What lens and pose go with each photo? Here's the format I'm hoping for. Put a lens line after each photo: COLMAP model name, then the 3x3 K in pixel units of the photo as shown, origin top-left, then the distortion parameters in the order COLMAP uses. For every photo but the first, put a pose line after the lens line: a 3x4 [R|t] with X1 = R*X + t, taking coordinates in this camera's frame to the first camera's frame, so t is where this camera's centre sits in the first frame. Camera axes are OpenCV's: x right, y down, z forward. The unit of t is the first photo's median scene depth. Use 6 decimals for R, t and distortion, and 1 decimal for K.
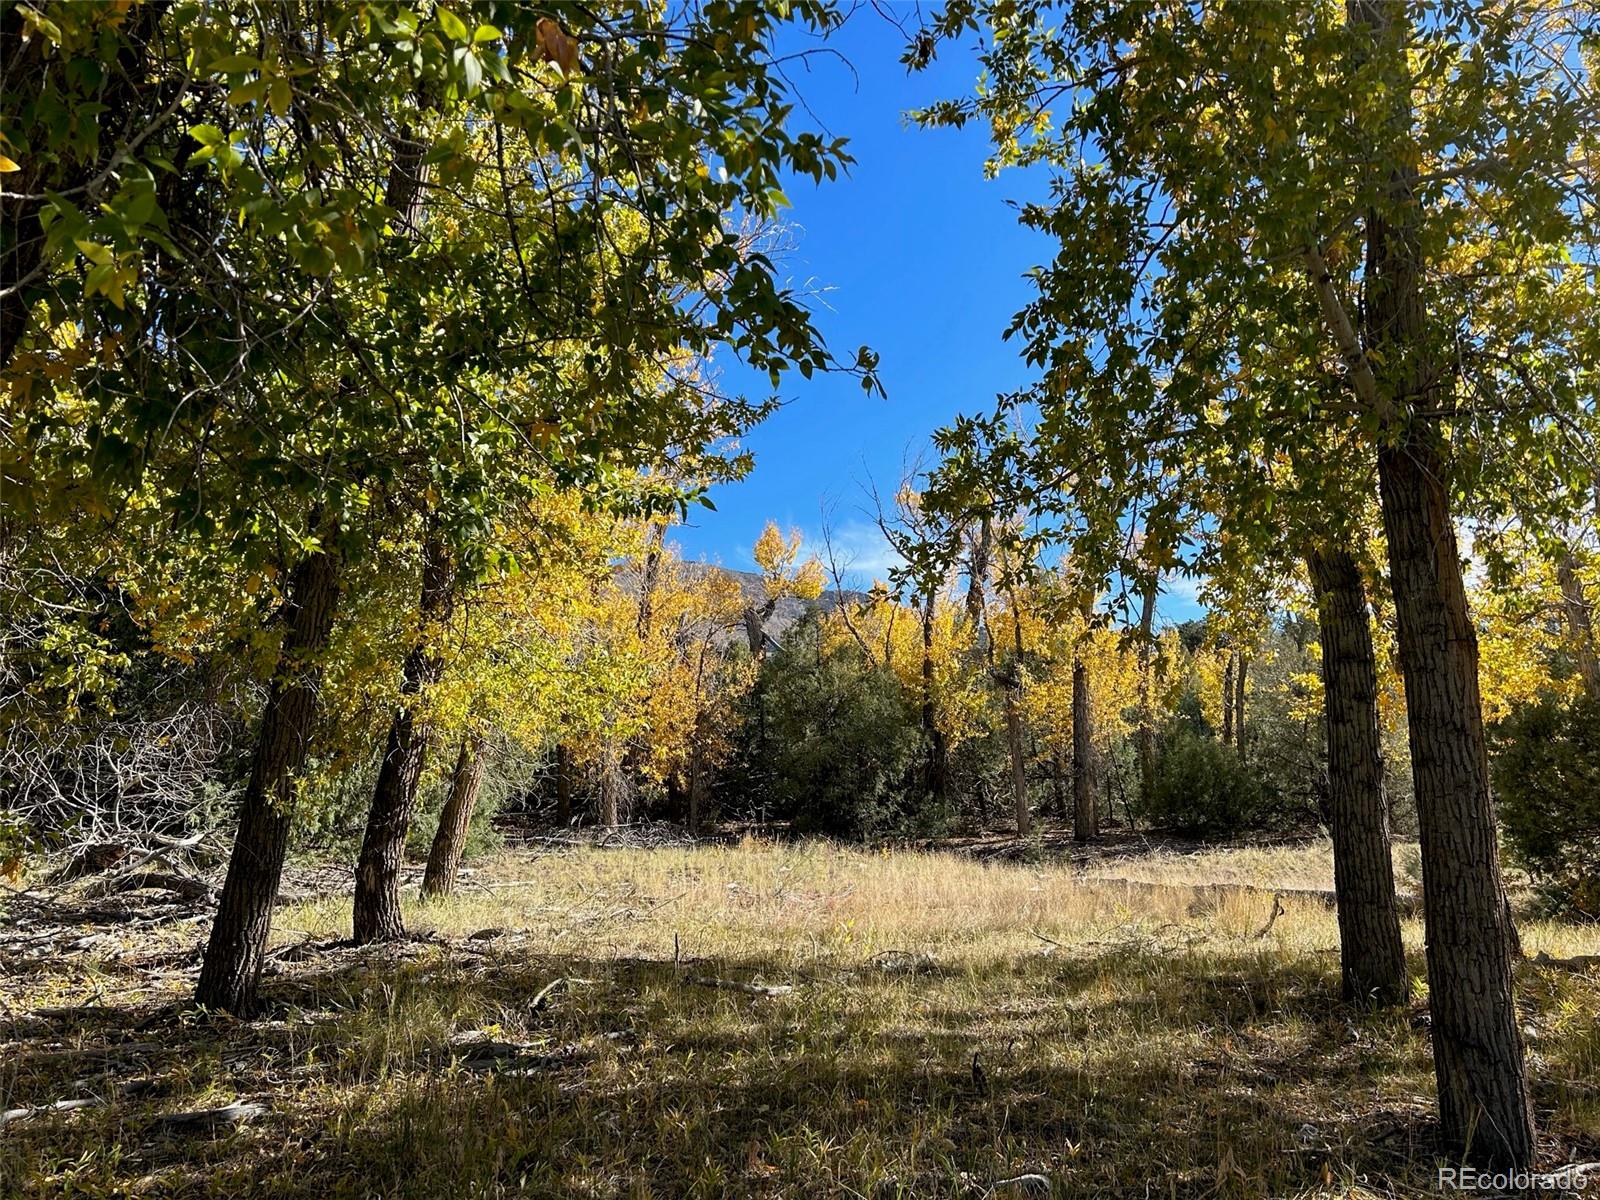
lens RADIAL K [[1196.0, 0, 790.4], [0, 1196.0, 591.7], [0, 0, 1]] dist [0.013031, -0.000079]
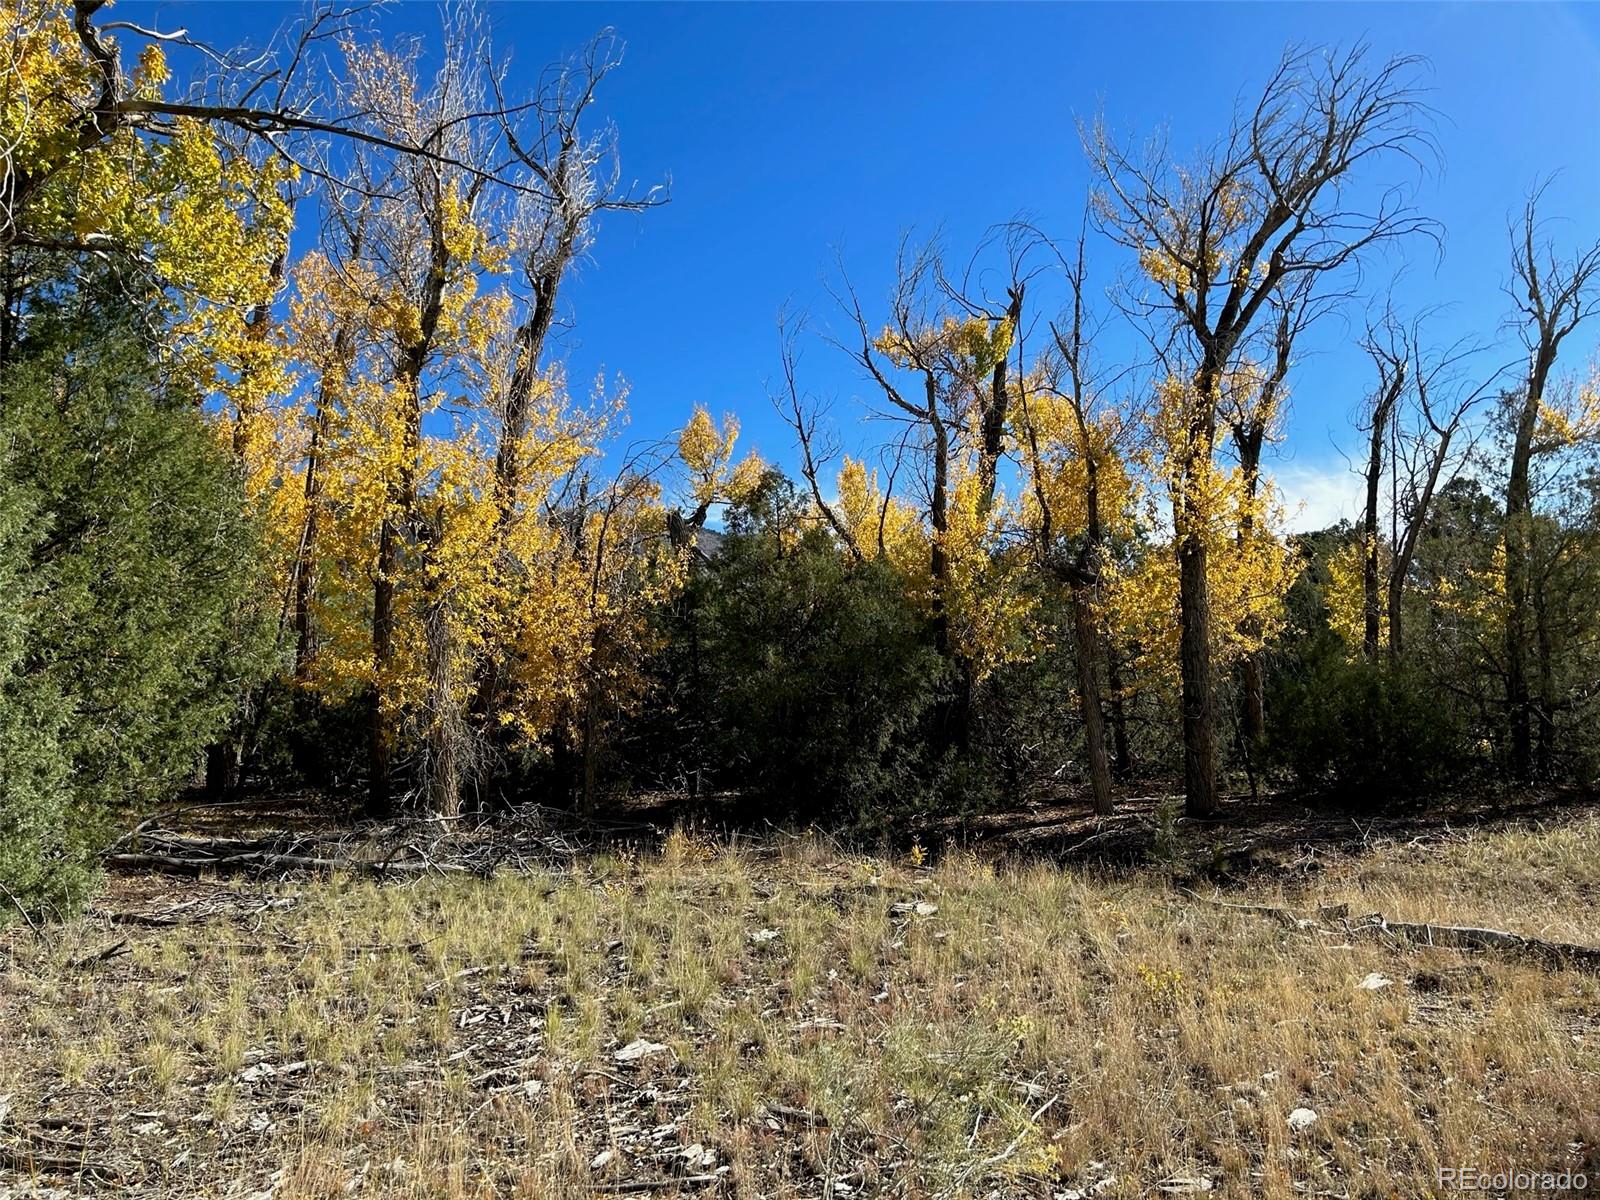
lens RADIAL K [[1196.0, 0, 812.0], [0, 1196.0, 602.2], [0, 0, 1]] dist [0.013031, -0.000079]
pose [[0.996687, -0.008734, 0.080858, -0.013769], [0.004655, 0.998713, 0.050497, 0.054789], [-0.081195, -0.049954, 0.995446, 0.353541]]
